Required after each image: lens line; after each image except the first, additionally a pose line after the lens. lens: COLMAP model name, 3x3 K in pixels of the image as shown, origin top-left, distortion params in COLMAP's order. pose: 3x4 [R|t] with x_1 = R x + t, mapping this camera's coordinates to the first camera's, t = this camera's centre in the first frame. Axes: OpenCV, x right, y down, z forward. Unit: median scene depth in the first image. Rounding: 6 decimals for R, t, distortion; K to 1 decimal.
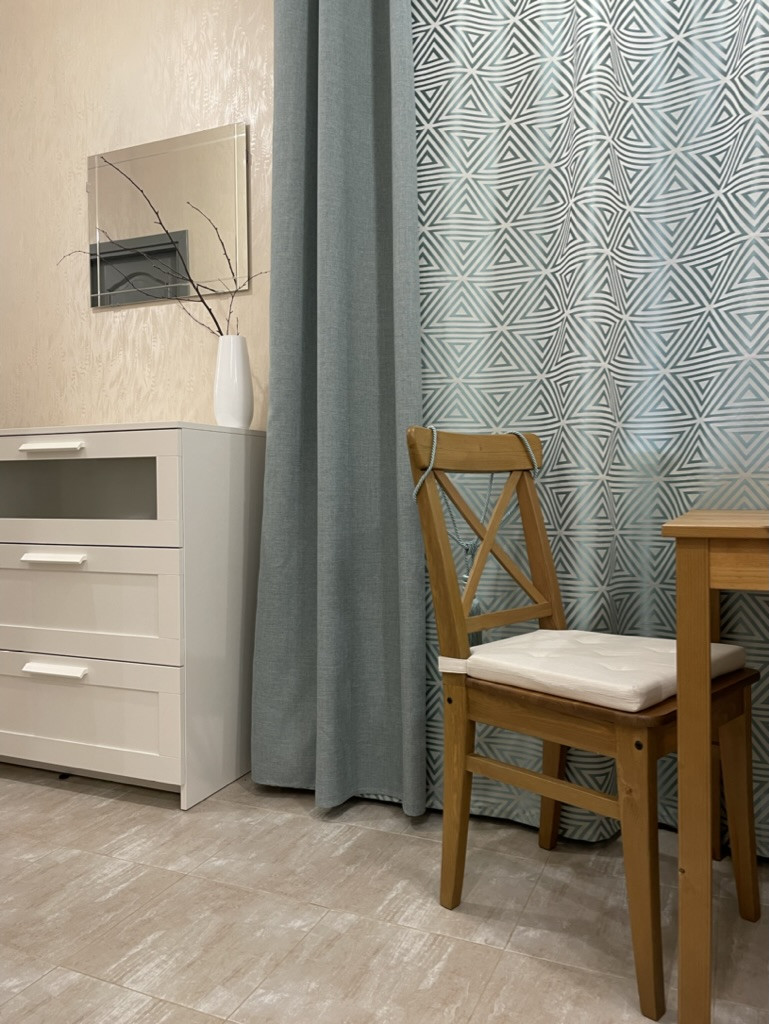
lens RADIAL K [[780.0, 0, 388.0], [0, 780.0, 506.7], [0, 0, 1]] dist [0.075178, -0.091433]
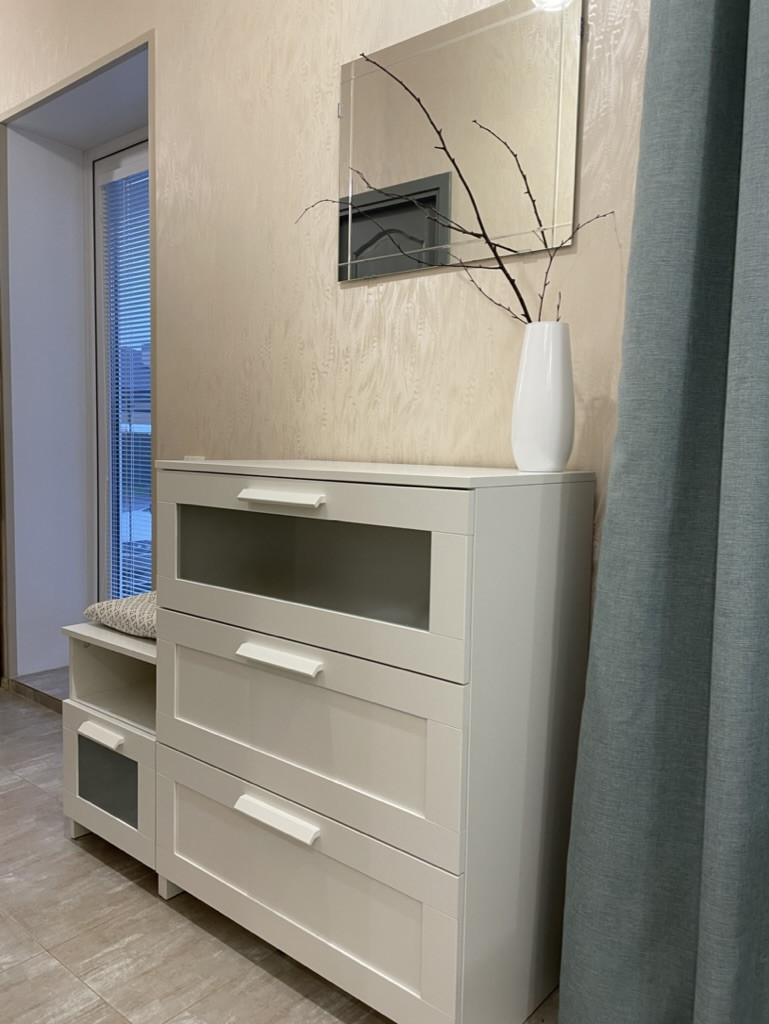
lens RADIAL K [[780.0, 0, 388.9], [0, 780.0, 518.8], [0, 0, 1]] dist [0.075178, -0.091433]
pose [[0.959973, 0.053209, -0.274993, -0.168749], [-0.034377, 0.996750, 0.072858, -0.124172], [0.277975, -0.060488, 0.958682, 0.426486]]
